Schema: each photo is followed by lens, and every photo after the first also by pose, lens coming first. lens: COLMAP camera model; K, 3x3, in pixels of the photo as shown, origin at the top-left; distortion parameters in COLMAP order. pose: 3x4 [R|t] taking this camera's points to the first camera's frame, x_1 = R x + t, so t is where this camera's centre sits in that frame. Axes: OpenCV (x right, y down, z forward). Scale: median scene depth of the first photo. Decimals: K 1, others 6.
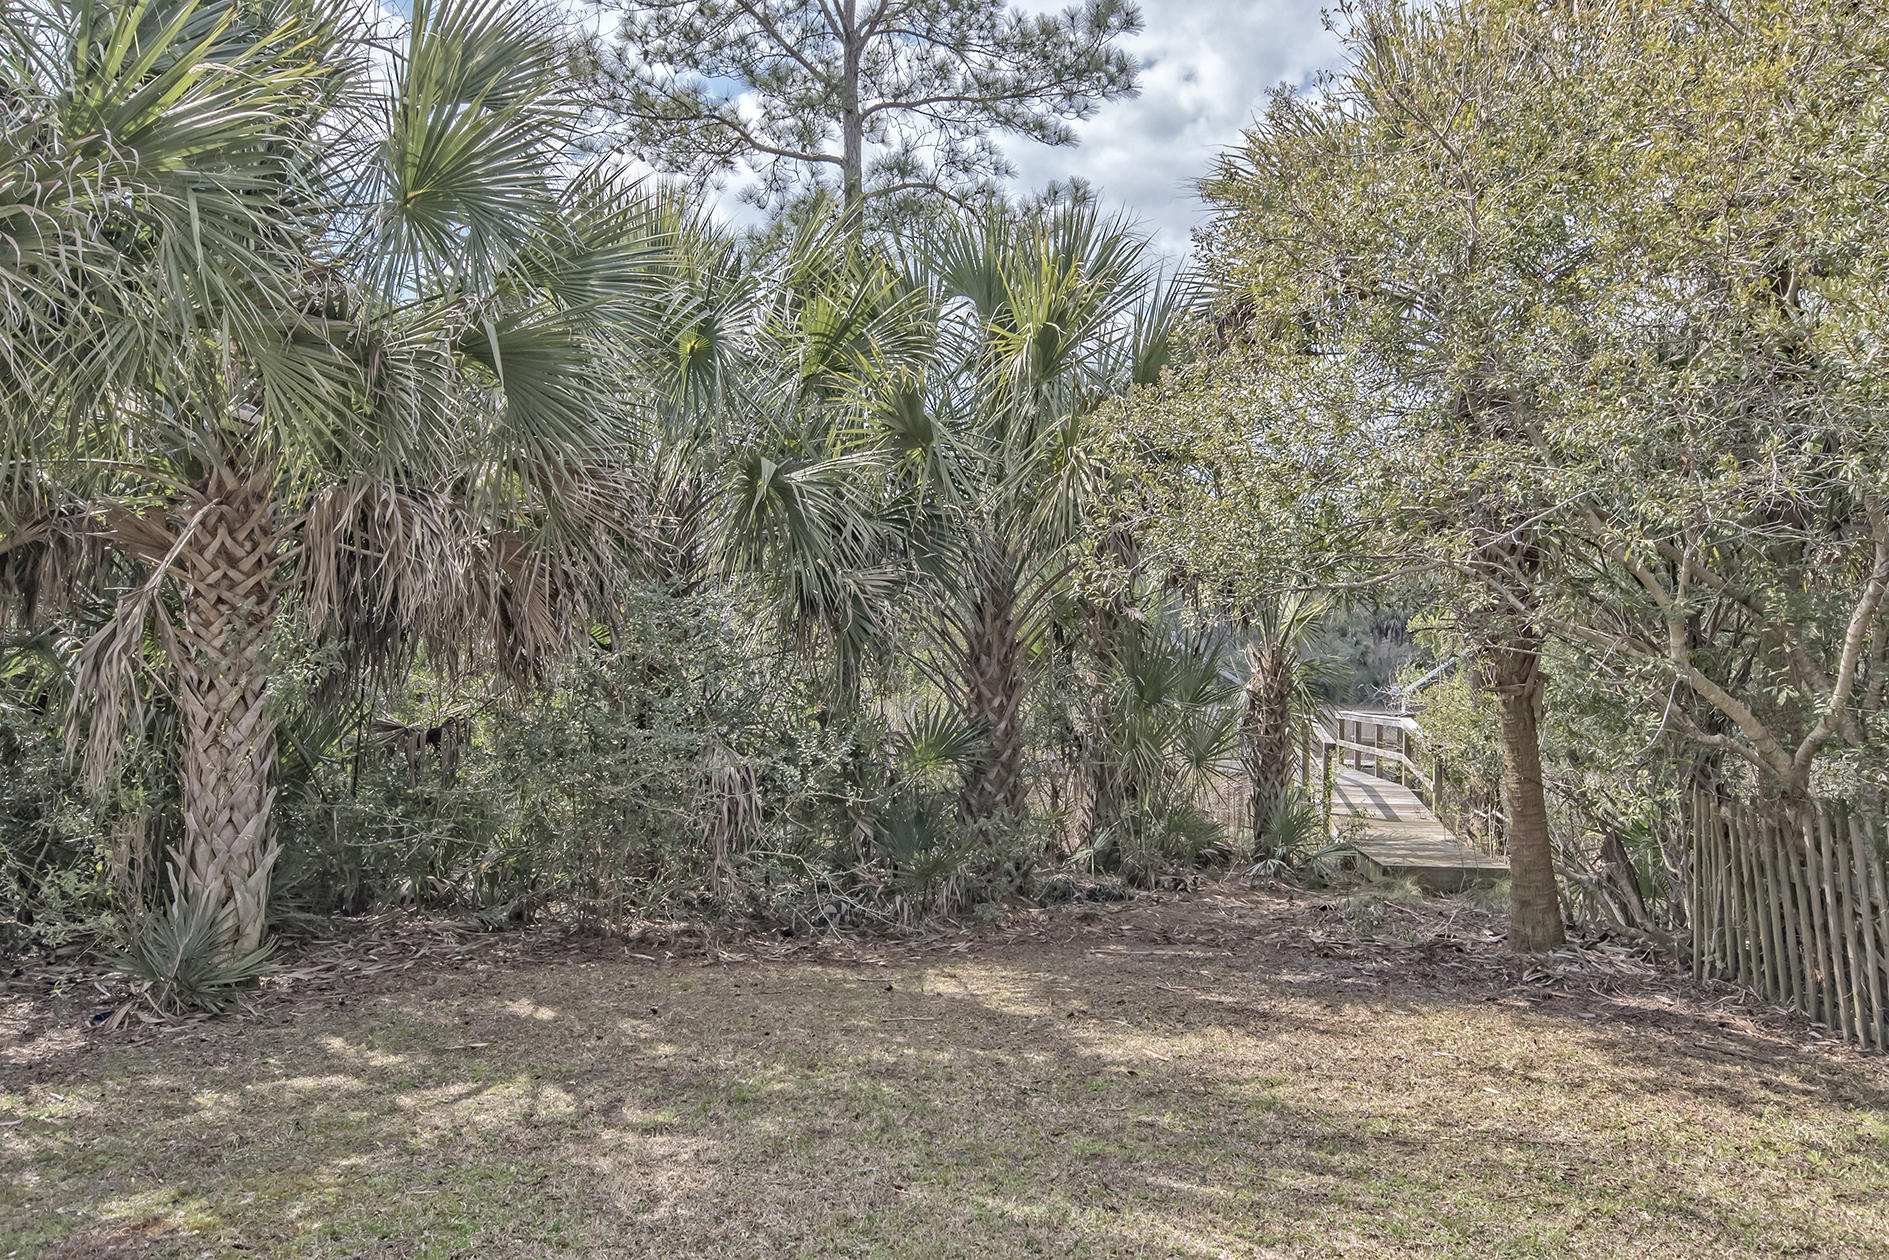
lens RADIAL K [[1356.4, 0, 944.9], [0, 1356.4, 629.4], [0, 0, 1]] dist [0.002914, 0.000121]
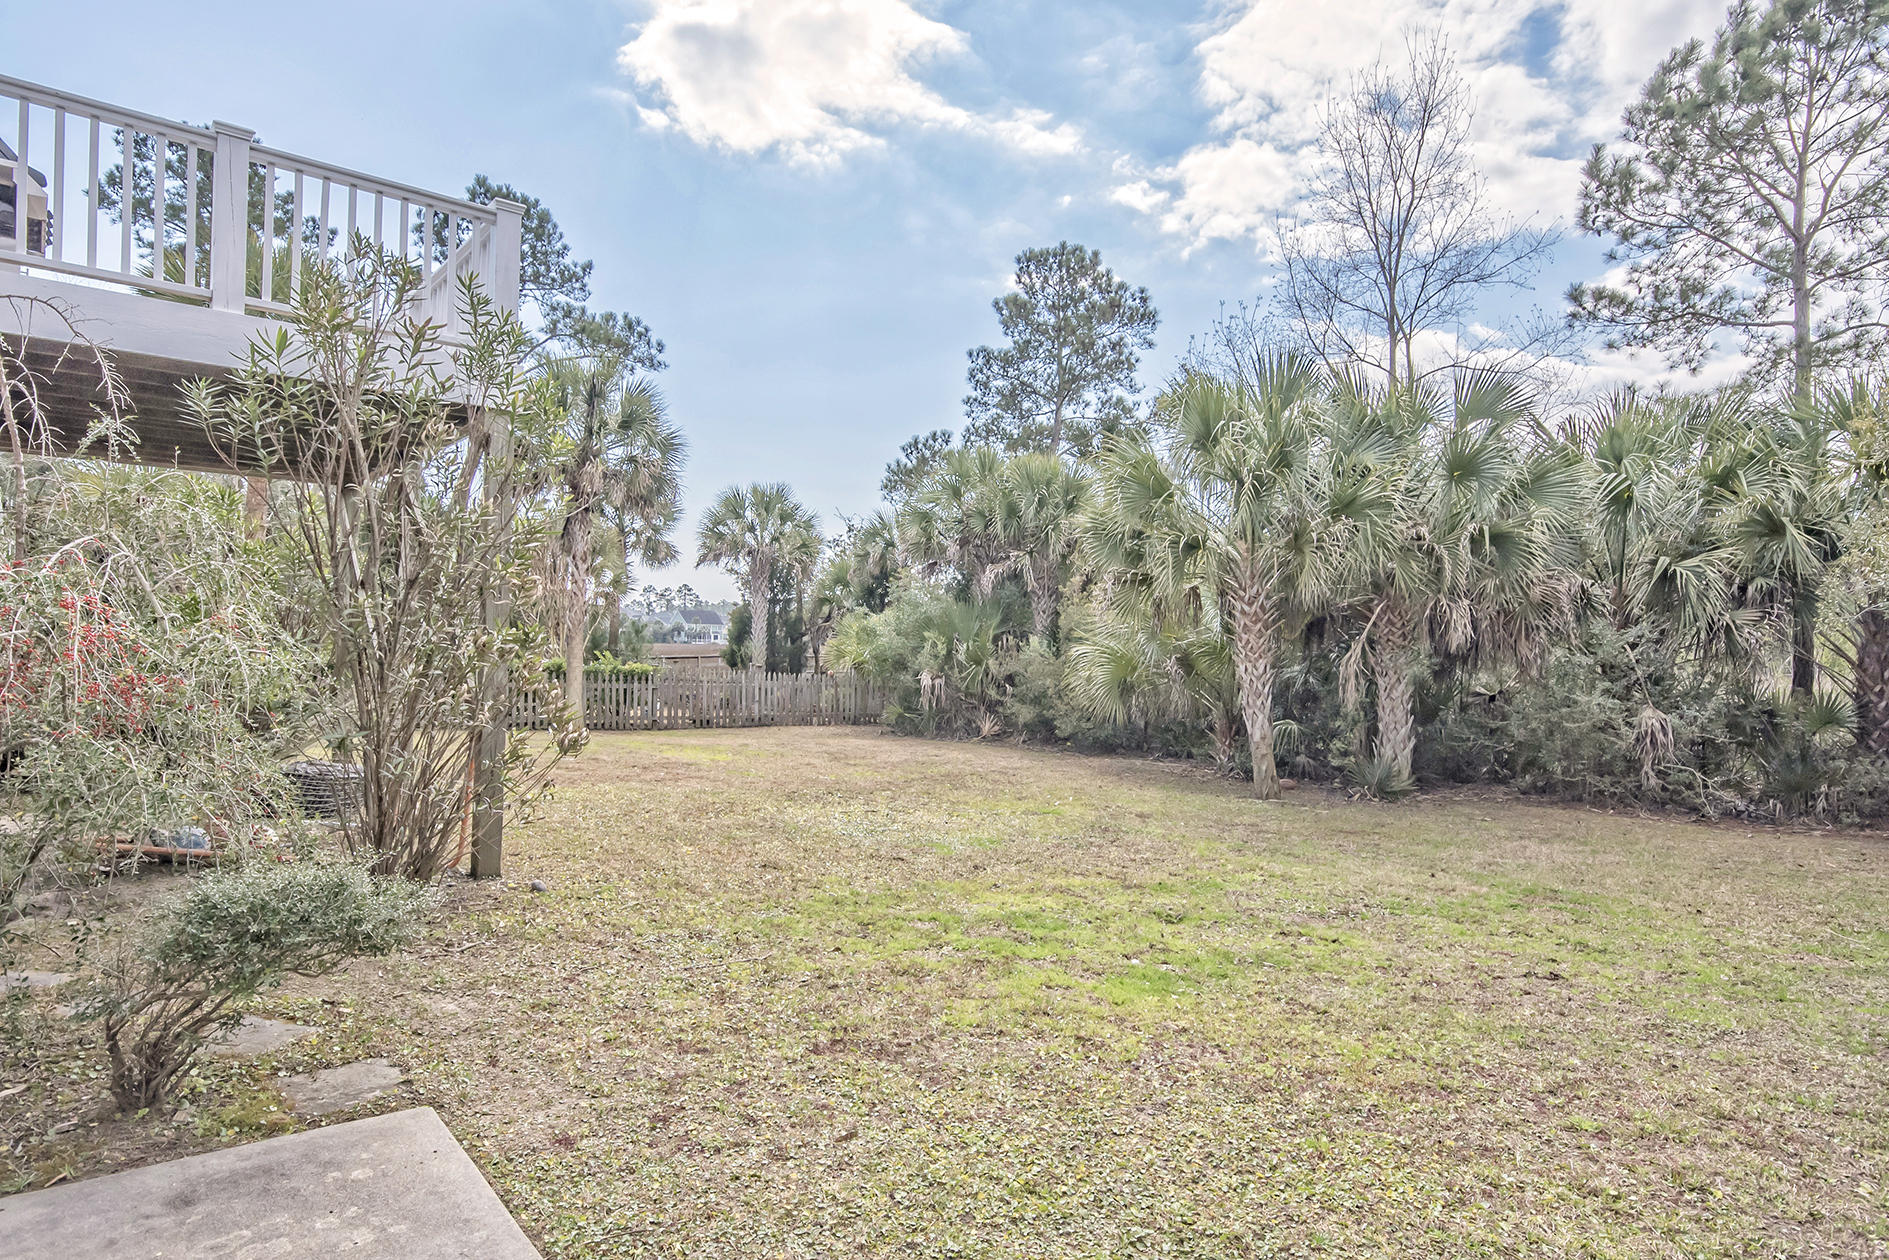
lens RADIAL K [[1034.0, 0, 944.4], [0, 1034.0, 630.9], [0, 0, 1]] dist [-0.000388, -0.000194]
pose [[0.596672, -0.025670, -0.802075, 0.501274], [0.023956, 0.999613, -0.014171, -0.029884], [0.802128, -0.010759, 0.597056, -0.788005]]
